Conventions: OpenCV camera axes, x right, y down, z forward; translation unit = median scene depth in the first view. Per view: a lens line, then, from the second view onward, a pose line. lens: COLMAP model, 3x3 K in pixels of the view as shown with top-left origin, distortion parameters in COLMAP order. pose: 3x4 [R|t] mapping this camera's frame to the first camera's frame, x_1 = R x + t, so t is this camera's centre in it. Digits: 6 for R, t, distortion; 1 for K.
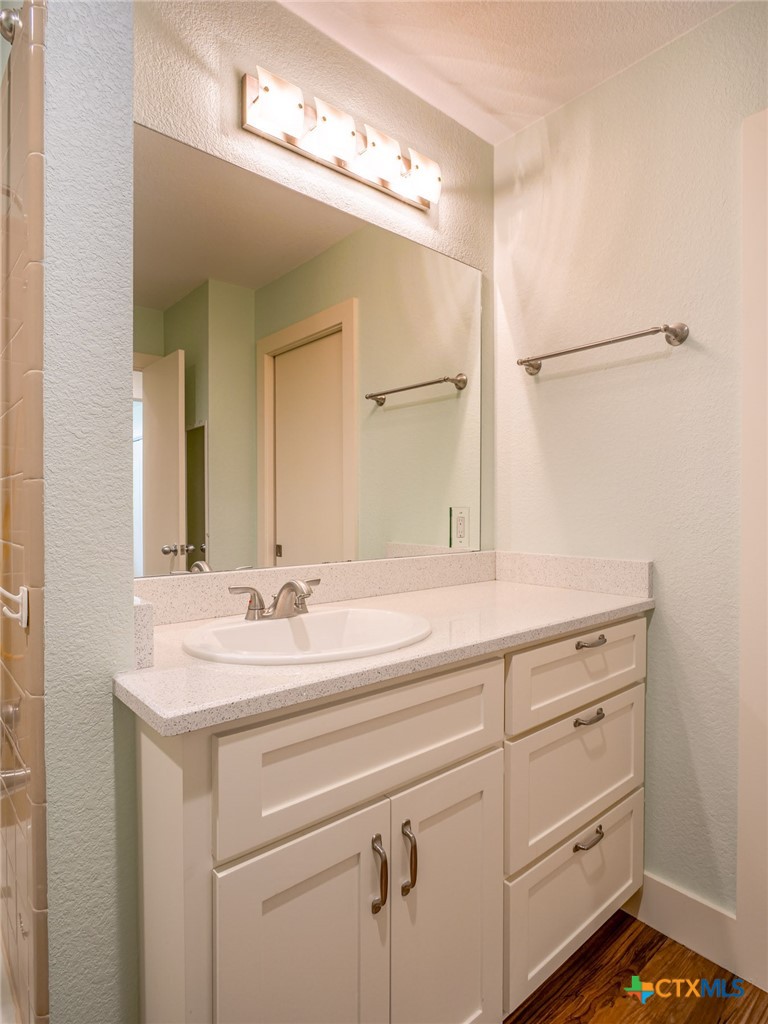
lens RADIAL K [[564.1, 0, 384.0], [0, 564.1, 512.0], [0, 0, 1]] dist [-0.003987, 0.000316]
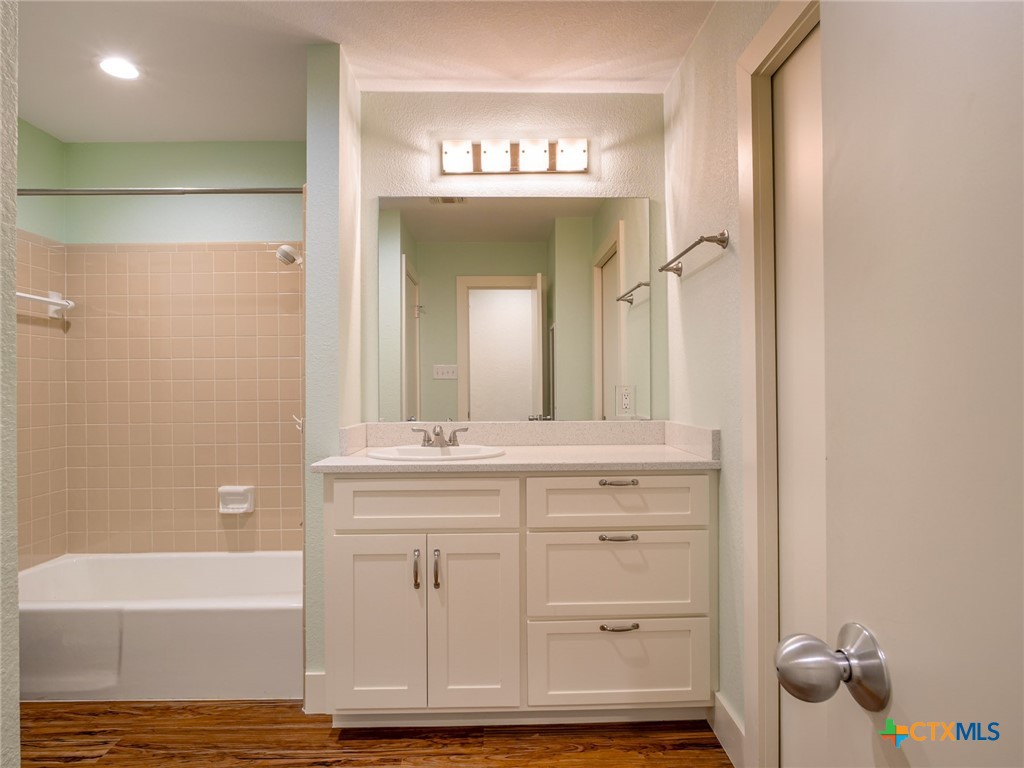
lens RADIAL K [[564.1, 0, 512.0], [0, 564.1, 384.0], [0, 0, 1]] dist [-0.003987, 0.000316]
pose [[0.769364, -0.009155, -0.638745, 1.069758], [-0.000431, 0.999890, -0.014850, 0.010448], [0.638811, 0.011700, 0.769275, -0.232031]]
